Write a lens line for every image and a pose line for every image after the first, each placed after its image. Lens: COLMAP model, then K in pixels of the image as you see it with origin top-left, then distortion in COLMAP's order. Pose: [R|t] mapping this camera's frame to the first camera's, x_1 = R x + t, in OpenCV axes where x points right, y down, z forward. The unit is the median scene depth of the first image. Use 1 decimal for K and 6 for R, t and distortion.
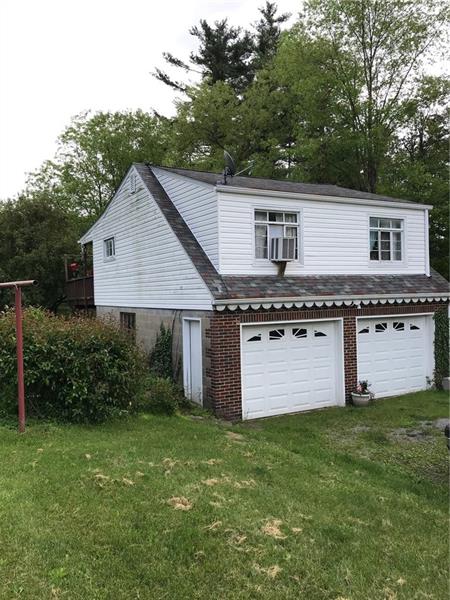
lens RADIAL K [[493.9, 0, 236.1], [0, 493.9, 303.7], [0, 0, 1]] dist [0.041087, -0.064309]
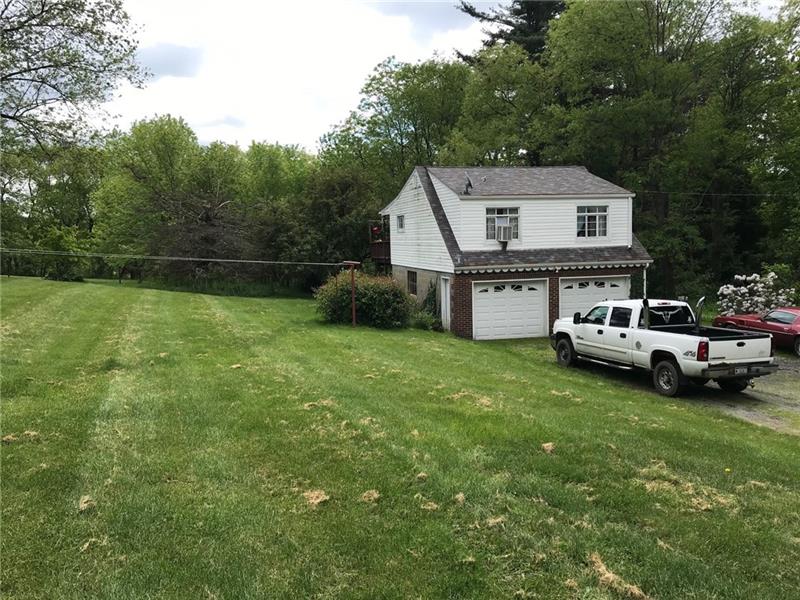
lens RADIAL K [[658.5, 0, 400.4], [0, 658.5, 296.9], [0, 0, 1]] dist [0.041087, -0.064309]
pose [[0.961471, 0.025678, -0.273706, 0.331120], [-0.004929, 0.997078, 0.076225, -0.064431], [0.274864, -0.071939, 0.958788, -1.019956]]
